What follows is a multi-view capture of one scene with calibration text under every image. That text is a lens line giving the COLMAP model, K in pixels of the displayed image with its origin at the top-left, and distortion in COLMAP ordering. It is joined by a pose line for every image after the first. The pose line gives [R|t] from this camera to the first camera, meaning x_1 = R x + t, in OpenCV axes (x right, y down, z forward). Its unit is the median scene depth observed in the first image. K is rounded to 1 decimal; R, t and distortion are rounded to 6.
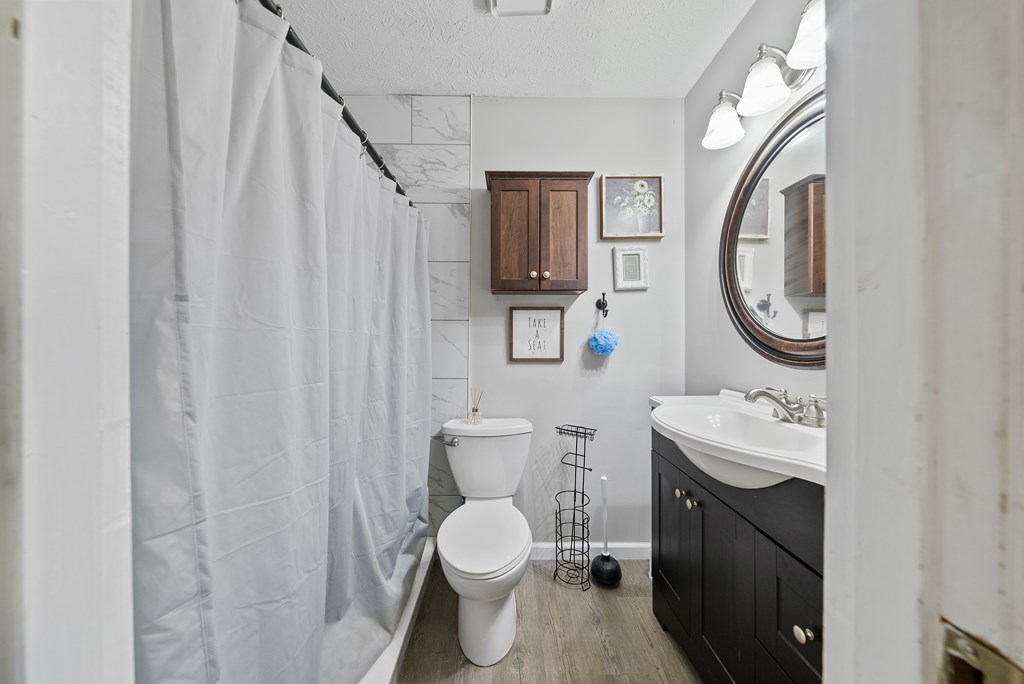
lens RADIAL K [[358.8, 0, 492.4], [0, 358.8, 342.7], [0, 0, 1]] dist [-0.003342, -0.000146]
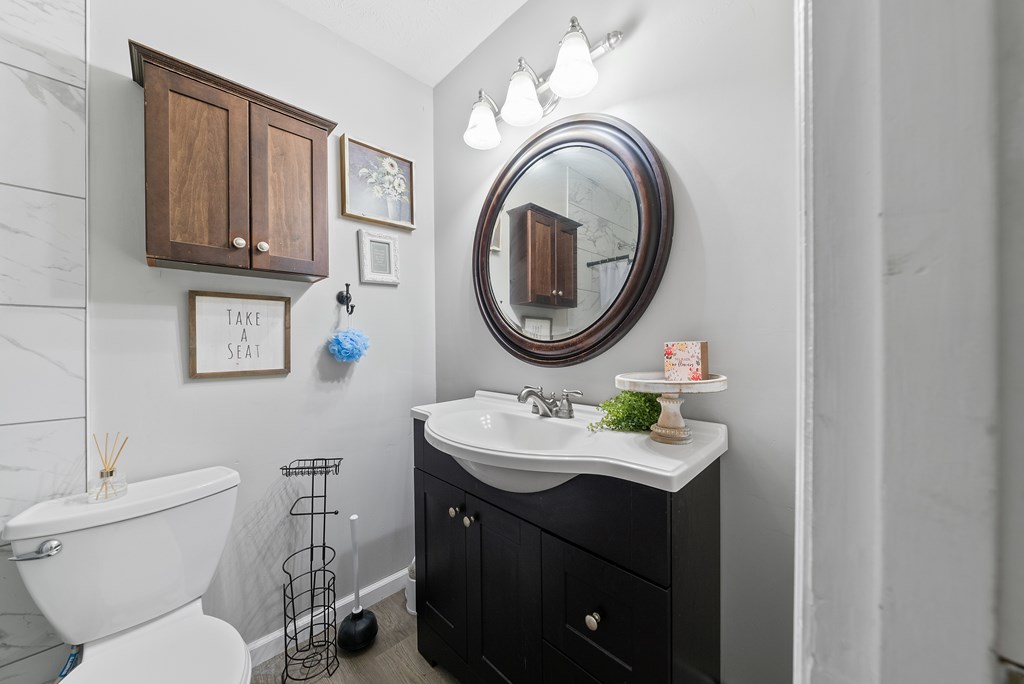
lens RADIAL K [[359.9, 0, 512.8], [0, 359.9, 345.6], [0, 0, 1]] dist [-0.004833, 0.000315]
pose [[0.682488, -0.012245, 0.730794, -0.024437], [0.013276, 0.999902, 0.004356, -0.000172], [-0.730776, 0.006729, 0.682584, 0.194708]]
